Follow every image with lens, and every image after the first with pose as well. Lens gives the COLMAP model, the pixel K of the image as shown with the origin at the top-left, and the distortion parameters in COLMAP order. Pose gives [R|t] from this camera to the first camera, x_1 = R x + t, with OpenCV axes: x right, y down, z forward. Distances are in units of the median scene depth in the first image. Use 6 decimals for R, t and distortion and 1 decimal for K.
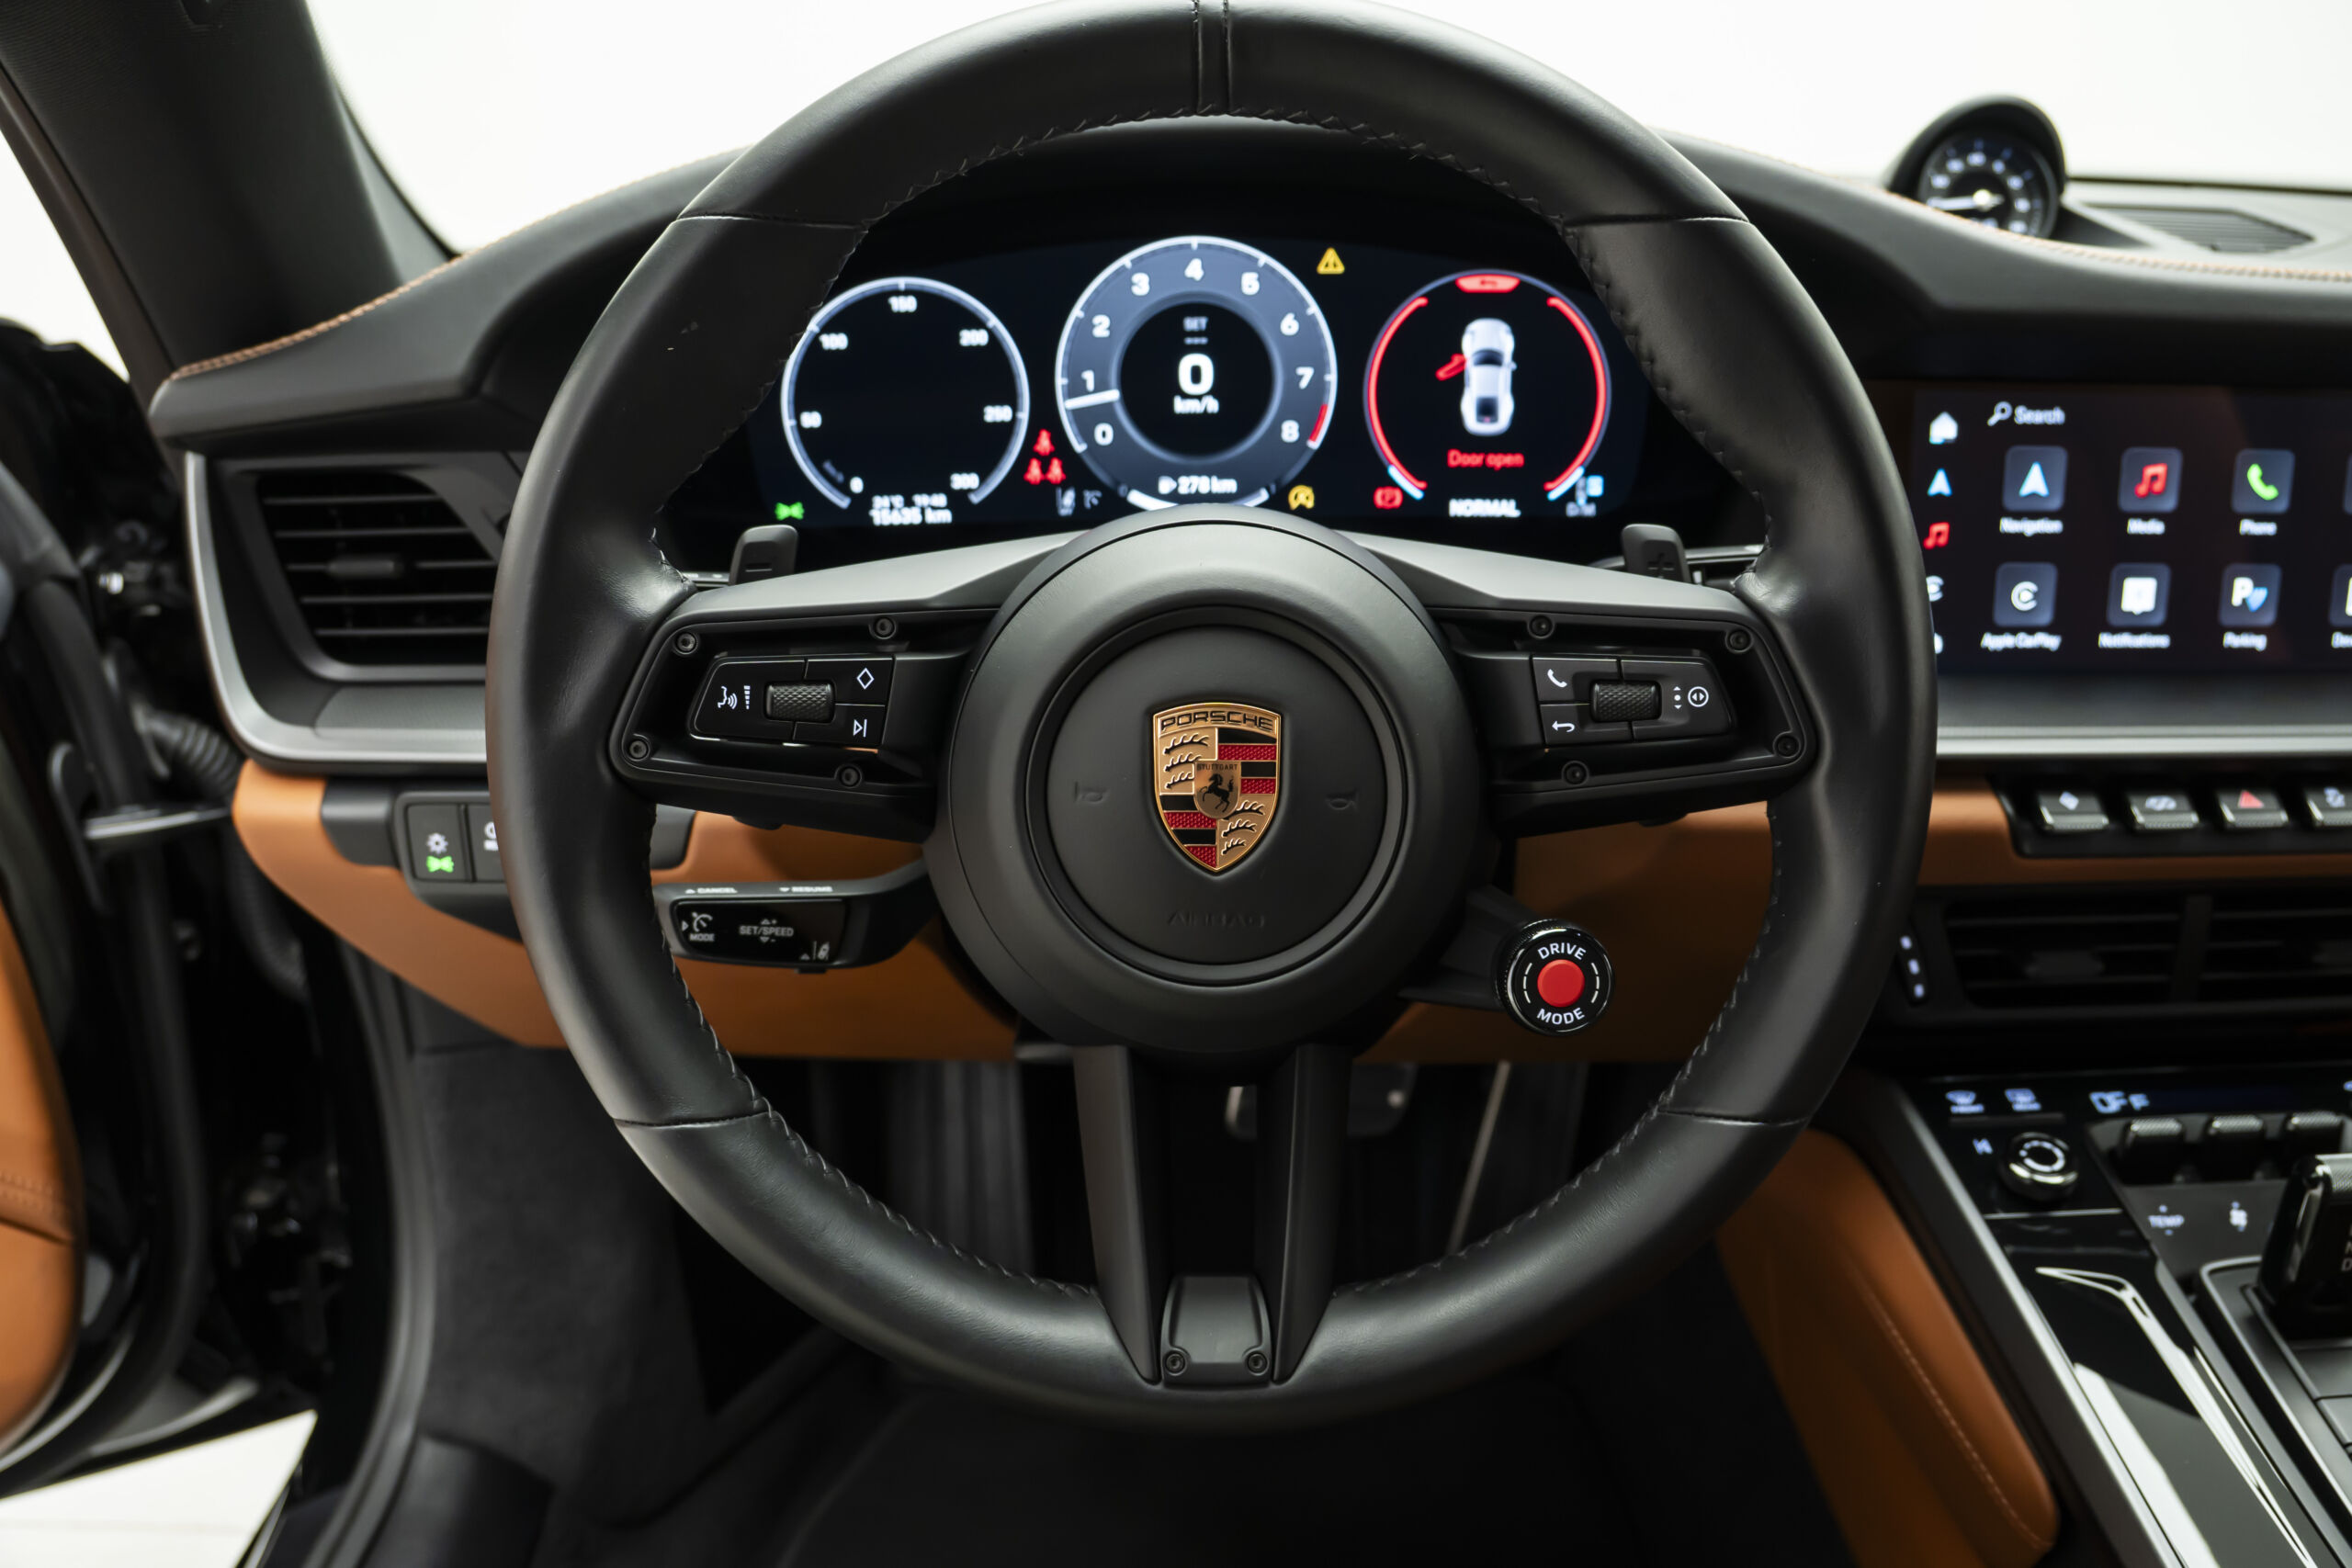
lens RADIAL K [[1946.6, 0, 1171.1], [0, 1946.6, 811.6], [0, 0, 1]] dist [-0.185396, 0.085636]
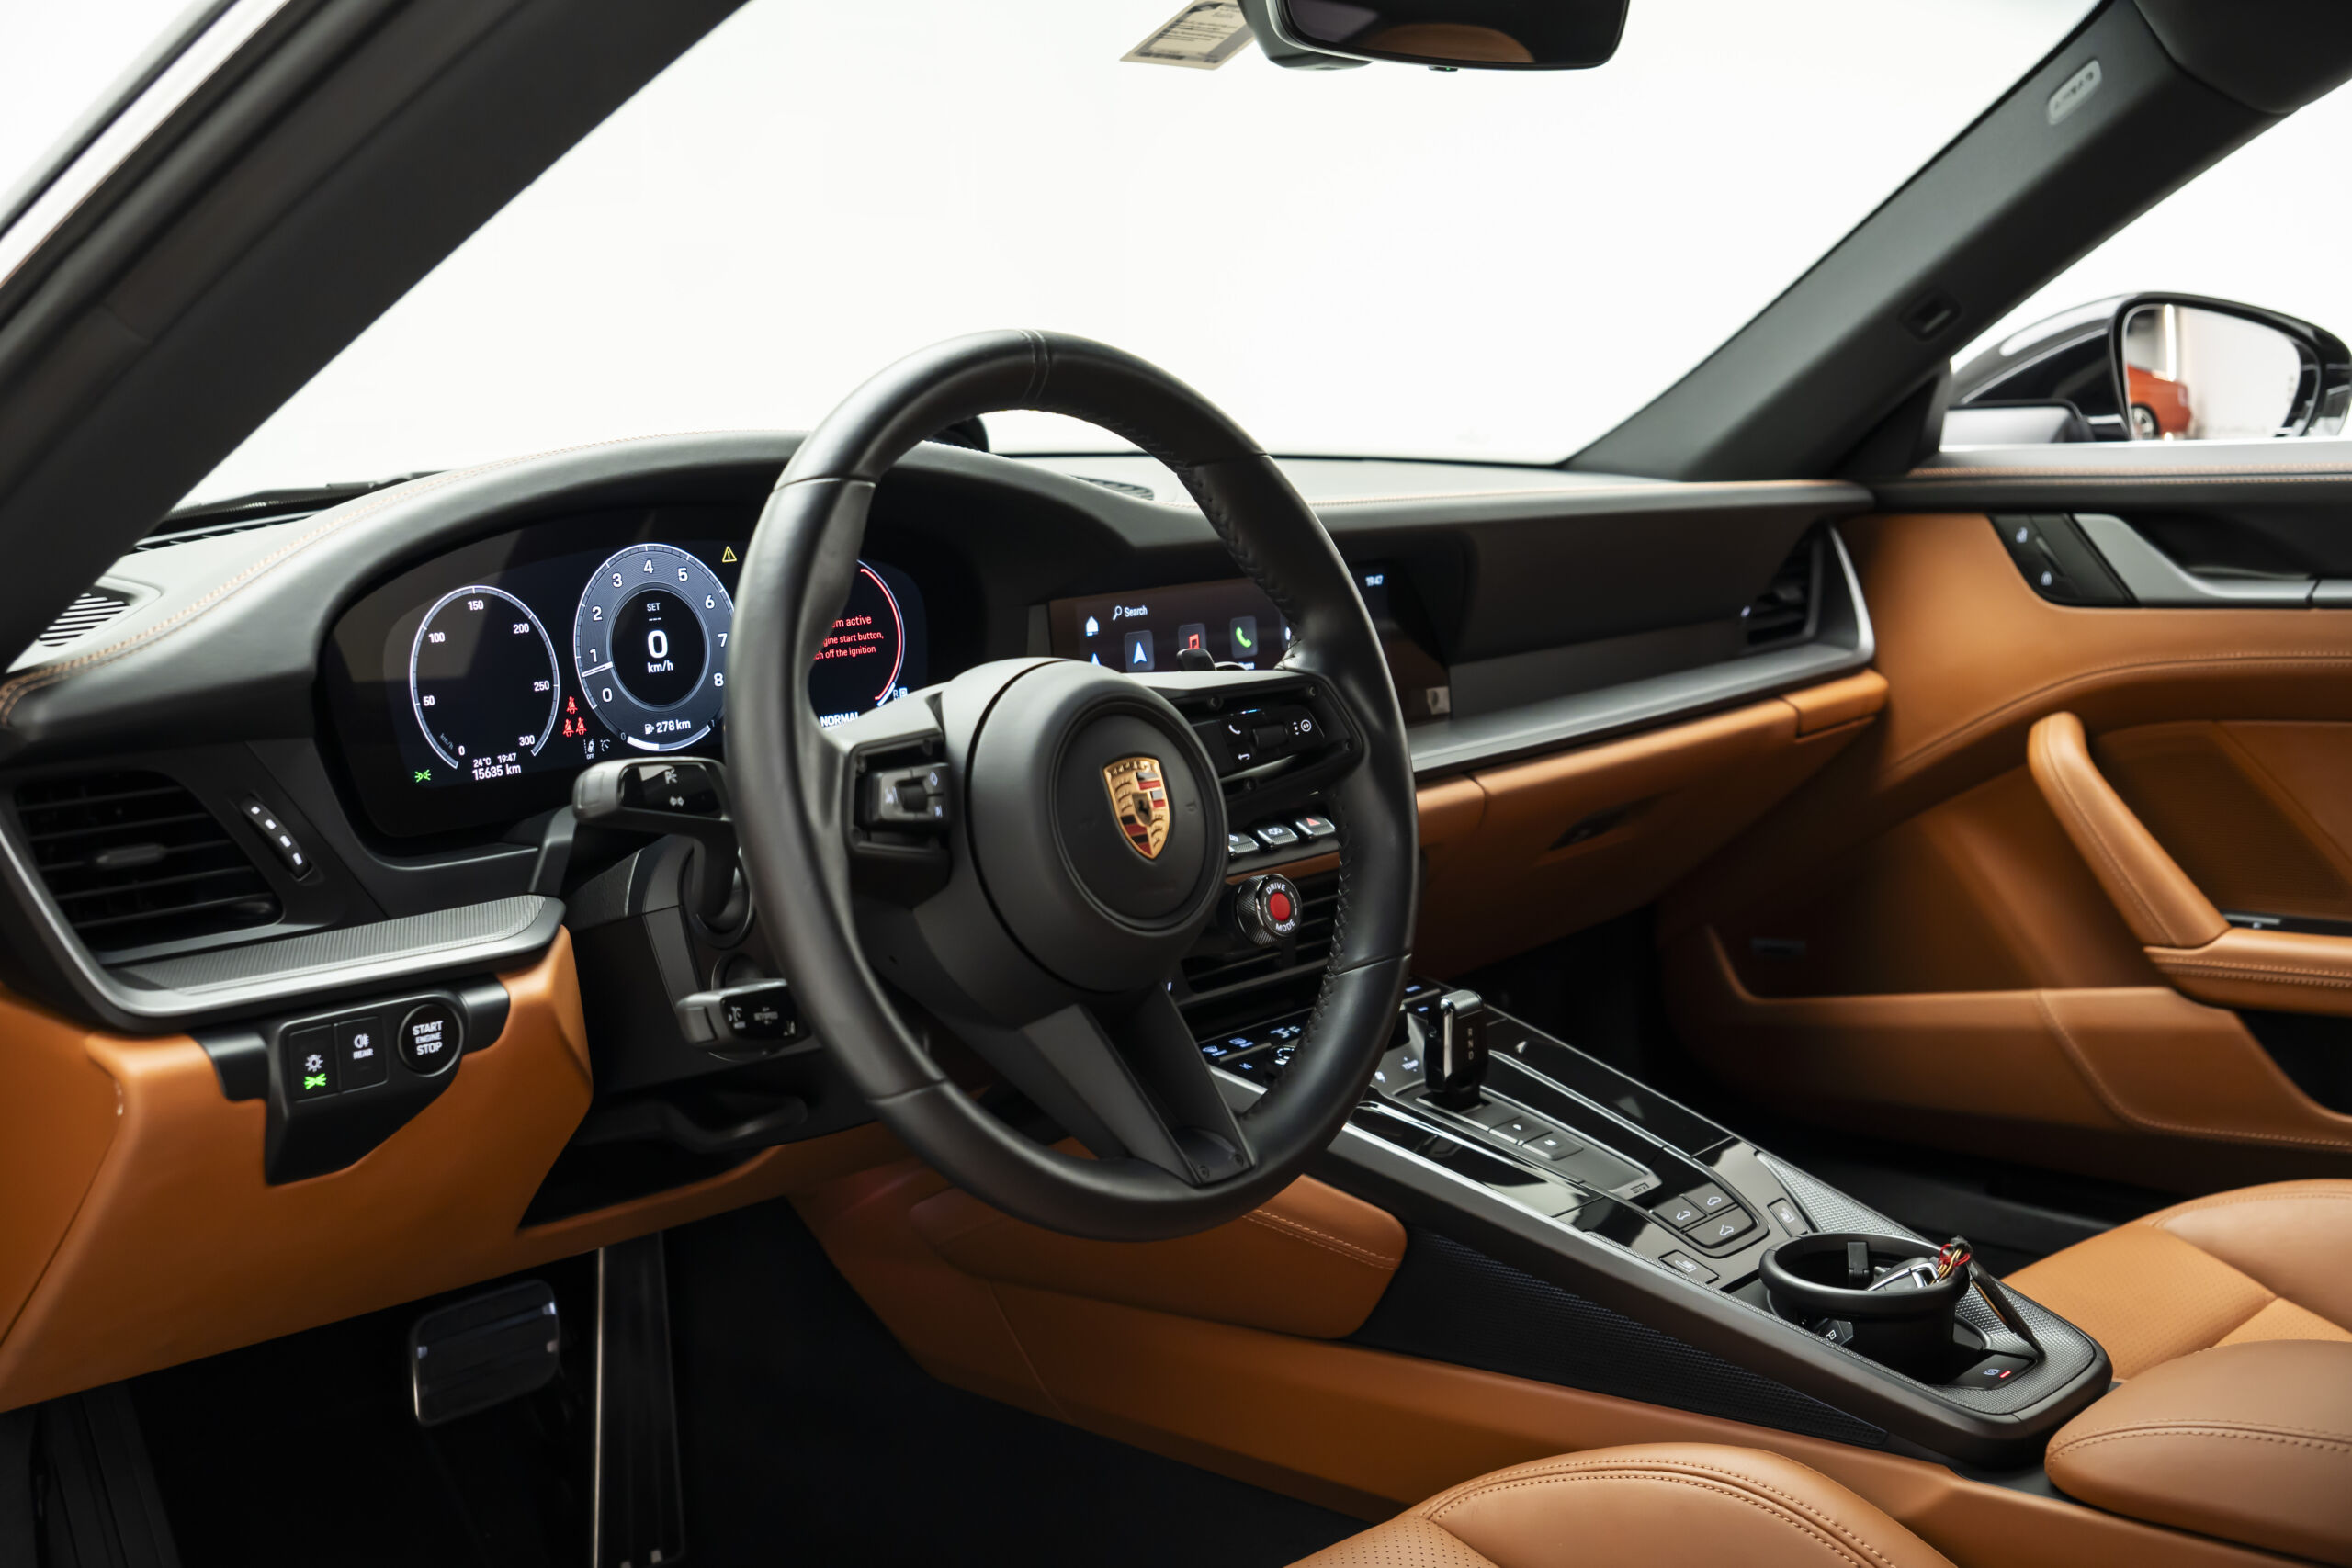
lens RADIAL K [[2836.8, 0, 1174.4], [0, 2836.8, 787.8], [0, 0, 1]] dist [0.058480, 0.000000]
pose [[0.671335, -0.118881, 0.731558, -1.222193], [0.270702, 0.958189, -0.092709, 0.151506], [-0.689949, 0.260273, 0.675446, -0.565026]]
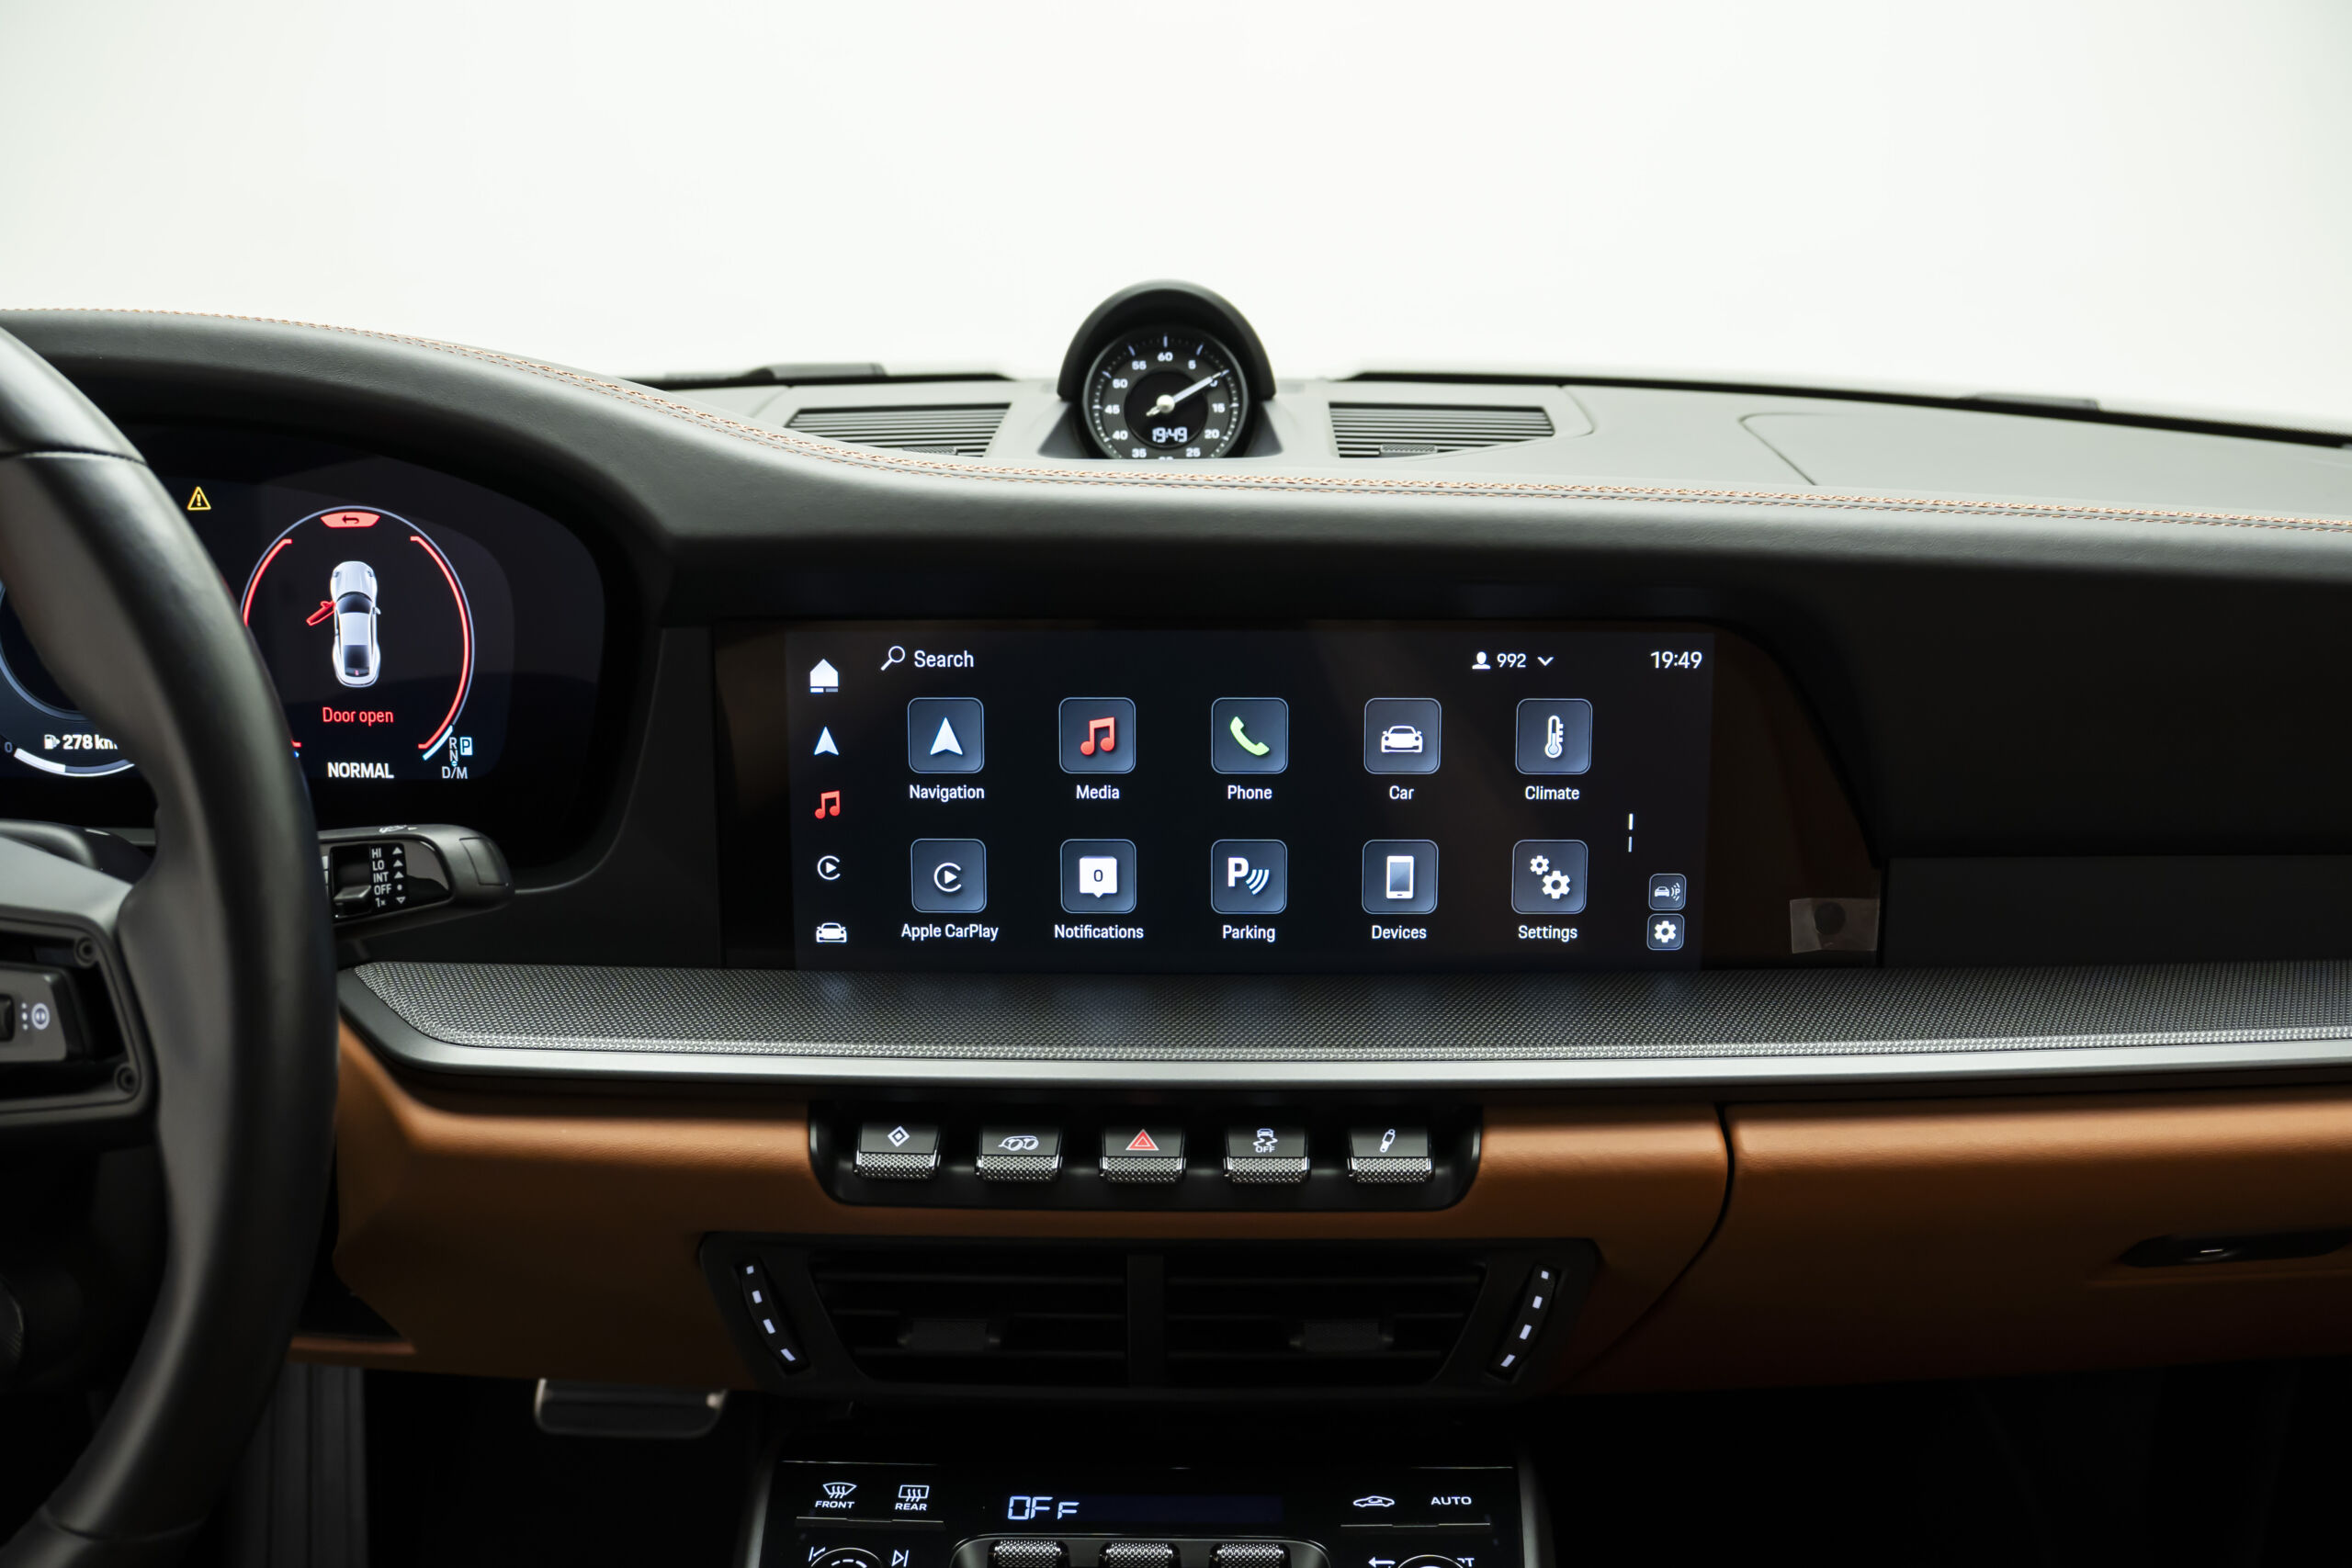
lens RADIAL K [[1946.6, 0, 1164.5], [0, 1946.6, 795.7], [0, 0, 1]] dist [-0.185396, 0.085636]
pose [[0.999484, 0.015786, -0.027987, 0.570297], [-0.019015, 0.992697, -0.119129, -0.050494], [0.025902, 0.119600, 0.992484, 0.151645]]
